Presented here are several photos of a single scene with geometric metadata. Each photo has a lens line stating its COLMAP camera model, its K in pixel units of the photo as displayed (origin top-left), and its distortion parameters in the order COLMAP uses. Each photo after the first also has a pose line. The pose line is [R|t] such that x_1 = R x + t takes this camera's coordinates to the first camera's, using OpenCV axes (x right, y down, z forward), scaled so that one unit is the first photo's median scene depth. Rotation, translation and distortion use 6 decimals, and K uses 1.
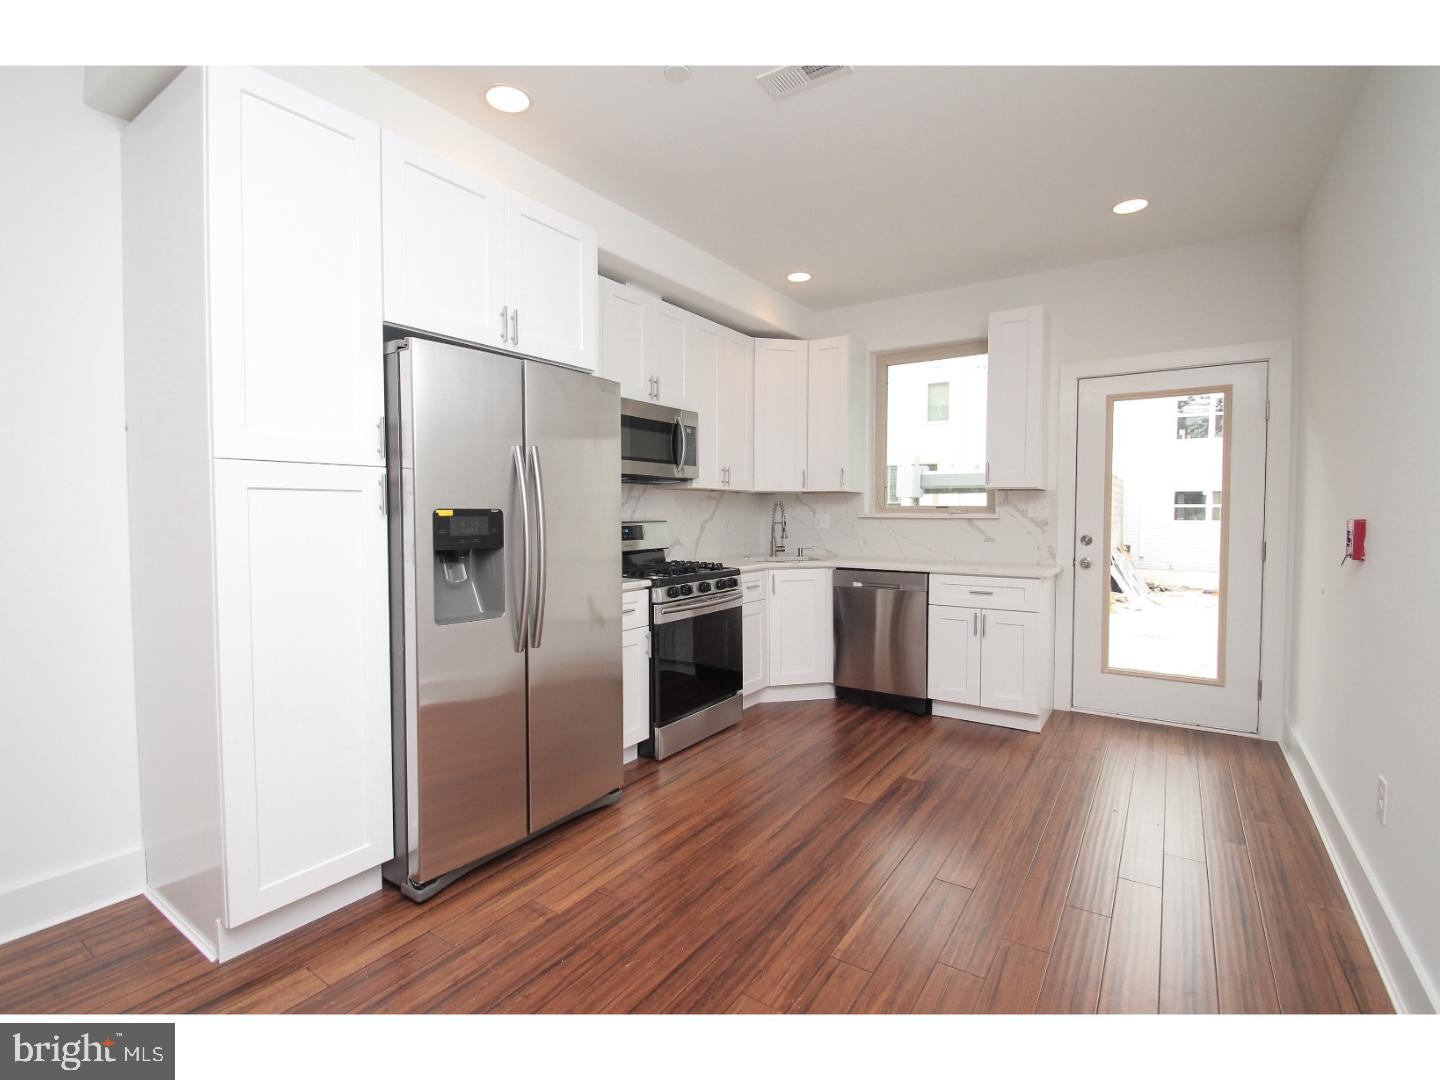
lens RADIAL K [[663.9, 0, 729.4], [0, 663.9, 537.6], [0, 0, 1]] dist [0.005010, -0.011222]
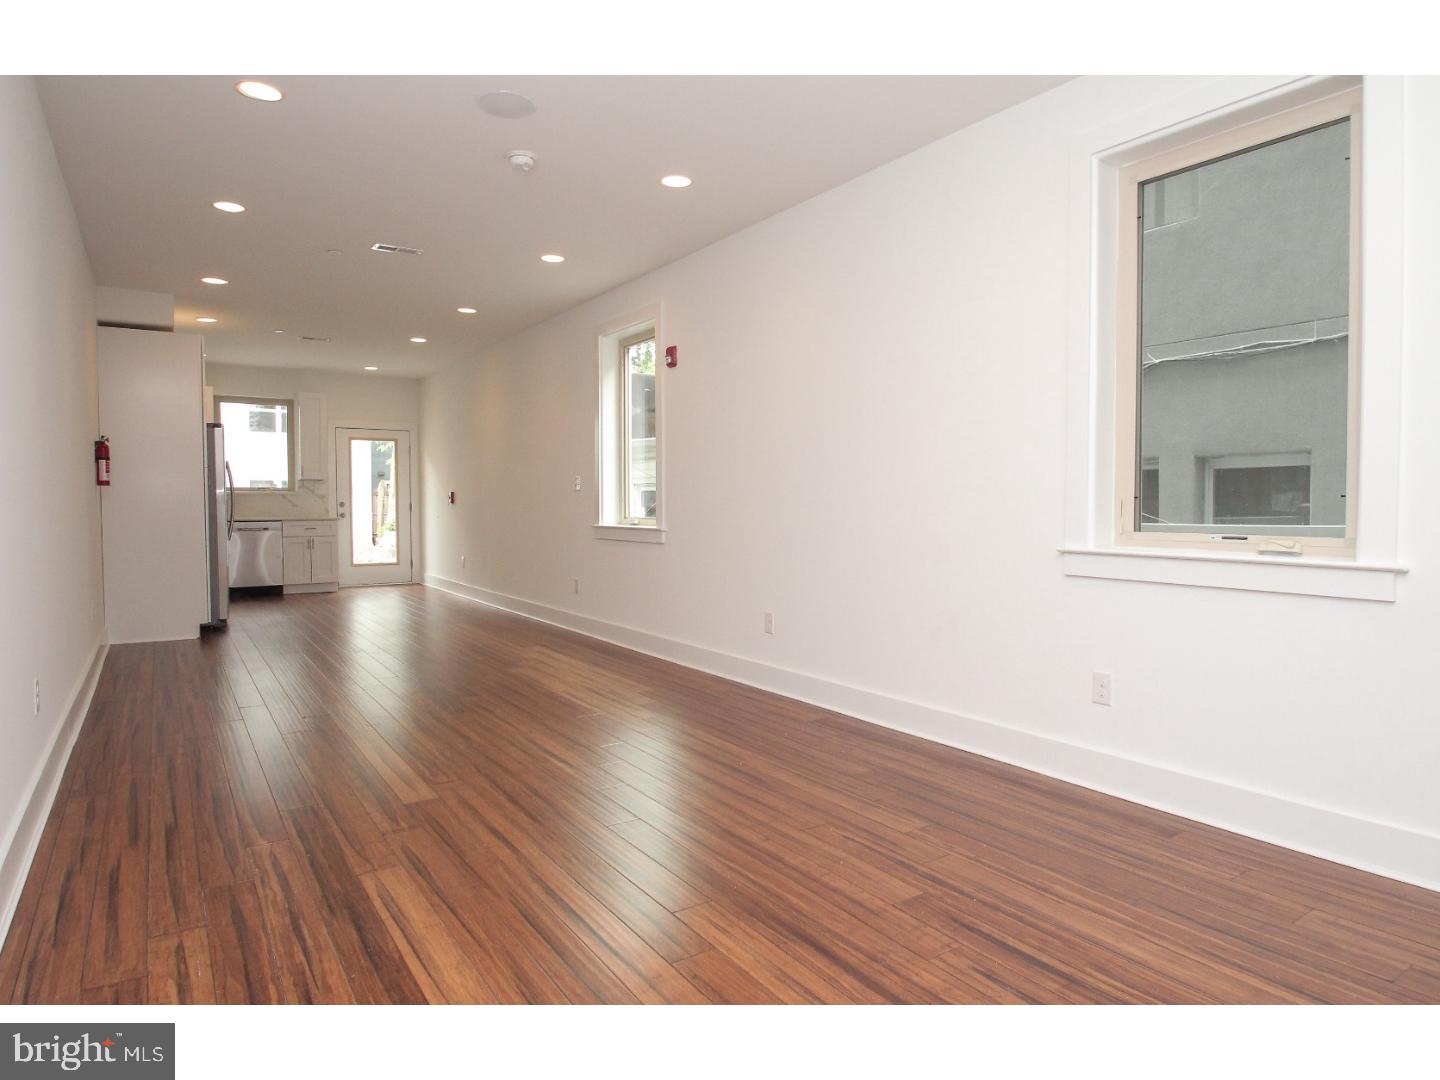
lens RADIAL K [[871.6, 0, 720.0], [0, 871.6, 540.0], [0, 0, 1]] dist [-0.018667, -0.001844]
pose [[0.397820, -0.040064, 0.916588, -1.548777], [0.039460, 0.998869, 0.026534, 0.093001], [-0.916615, 0.025613, 0.398951, -1.223035]]
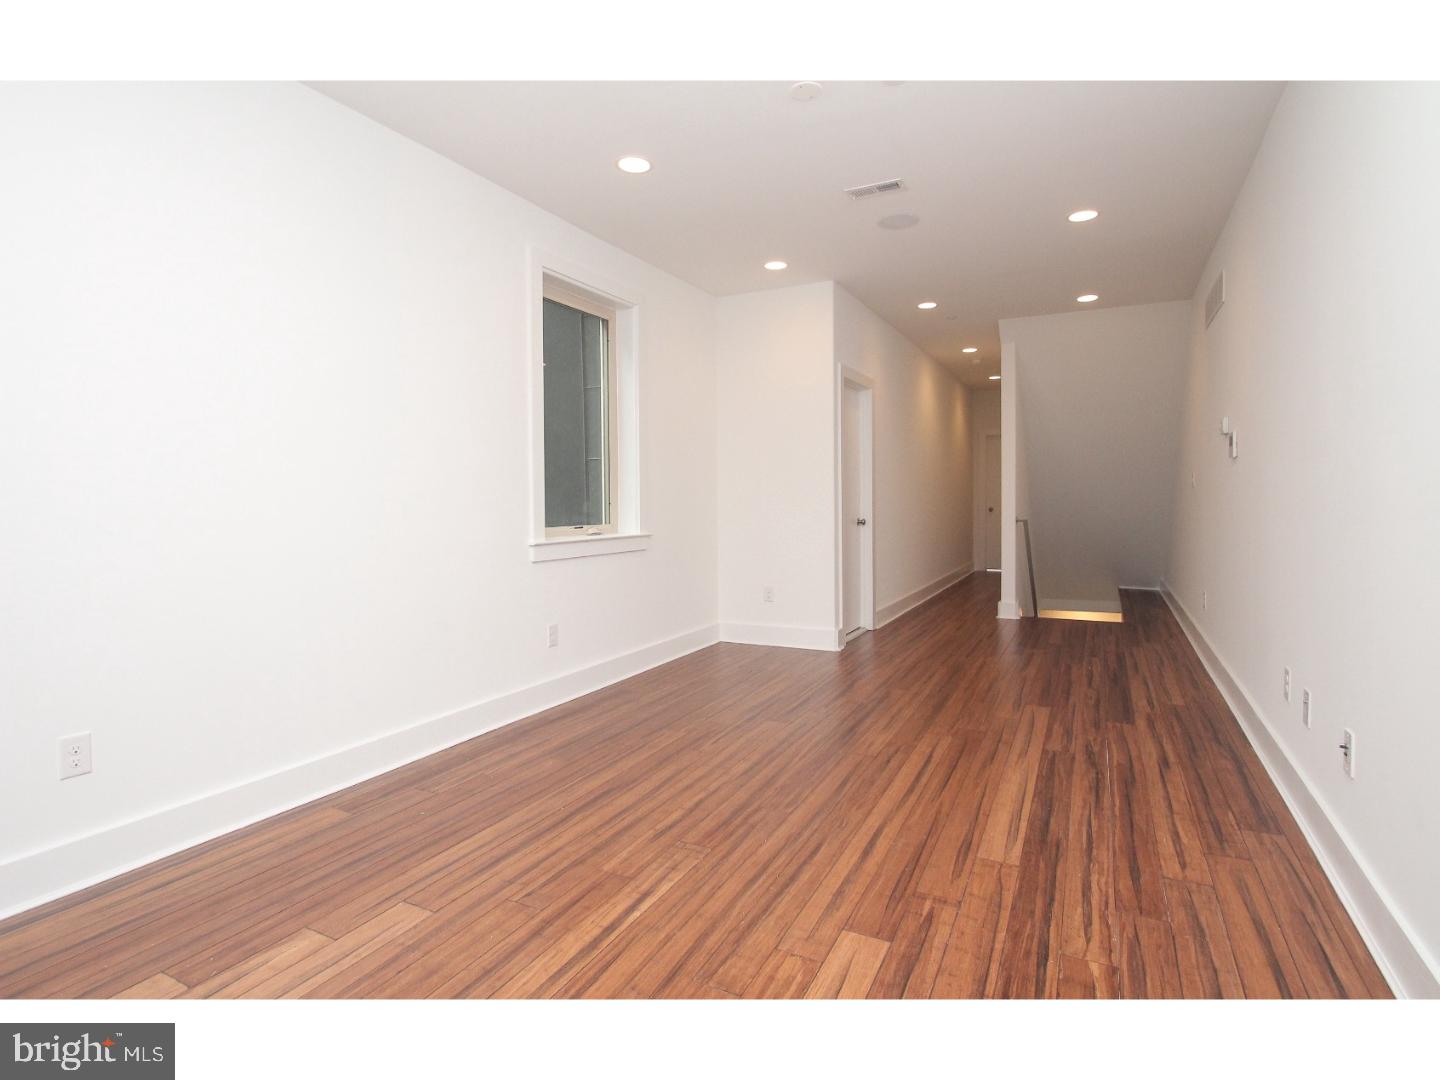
lens RADIAL K [[736.9, 0, 746.4], [0, 736.9, 537.8], [0, 0, 1]] dist [-0.001708, -0.000854]
pose [[-0.989428, 0.017579, -0.143953, -0.778335], [0.003867, 0.995471, 0.094988, 0.039087], [0.144971, 0.093427, -0.985015, -0.190681]]
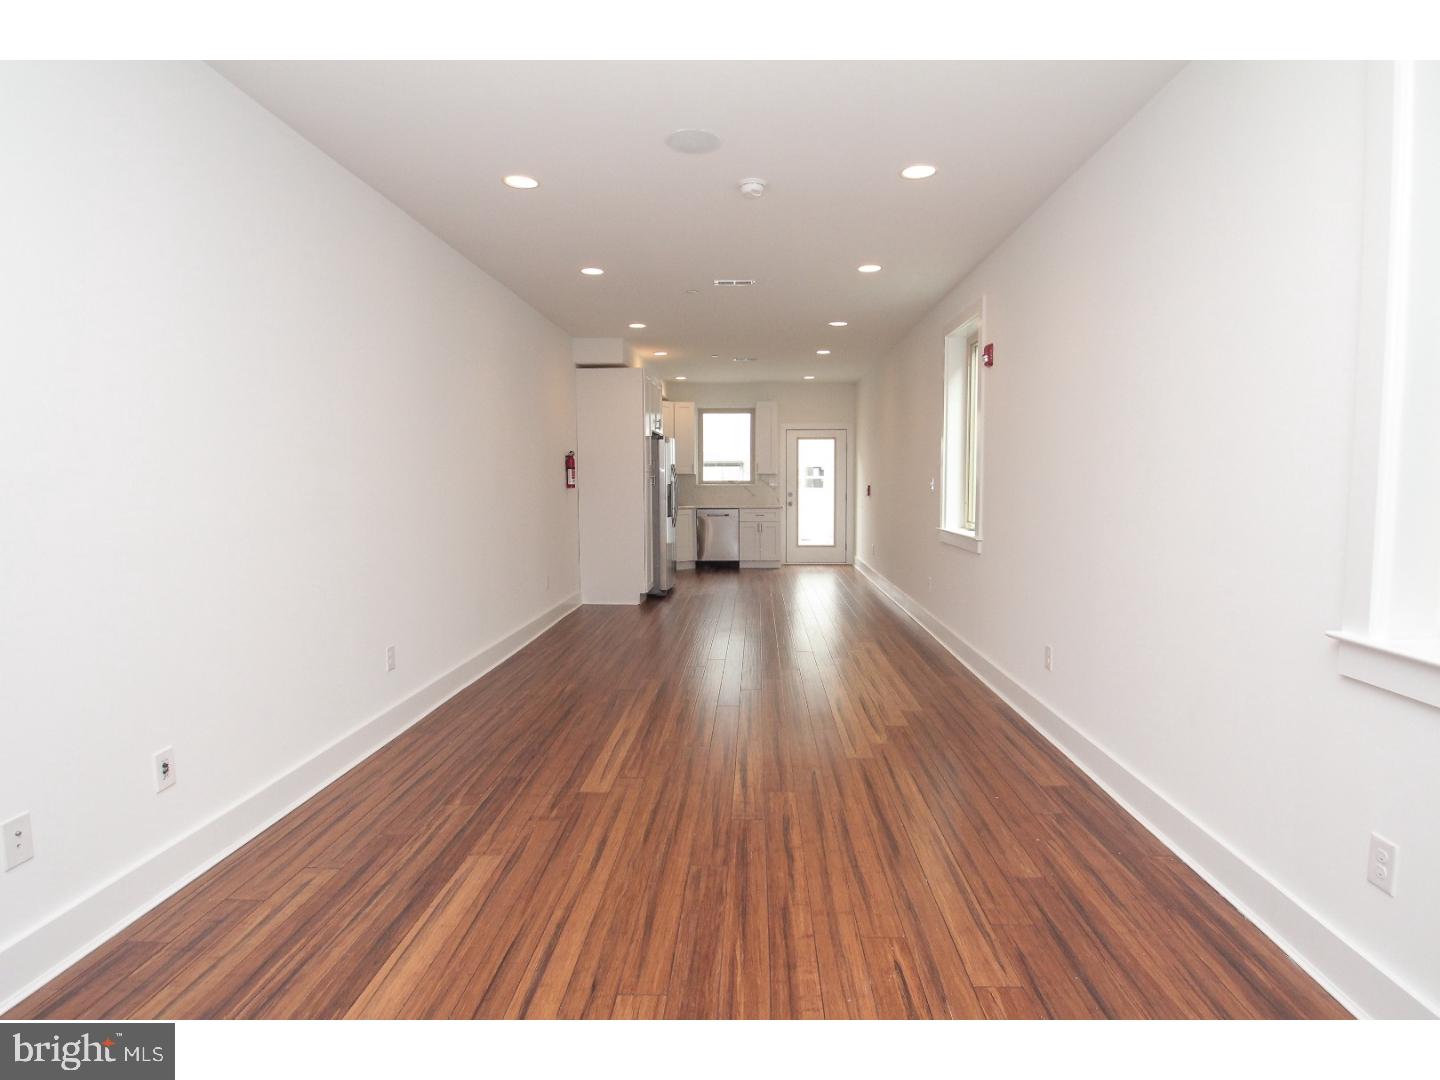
lens RADIAL K [[776.5, 0, 723.5], [0, 776.5, 545.4], [0, 0, 1]] dist [-0.011534, -0.001251]
pose [[0.855687, -0.045969, 0.515447, -1.217954], [0.024571, 0.998532, 0.048263, 0.048905], [-0.516909, -0.028633, 0.855561, -1.405459]]
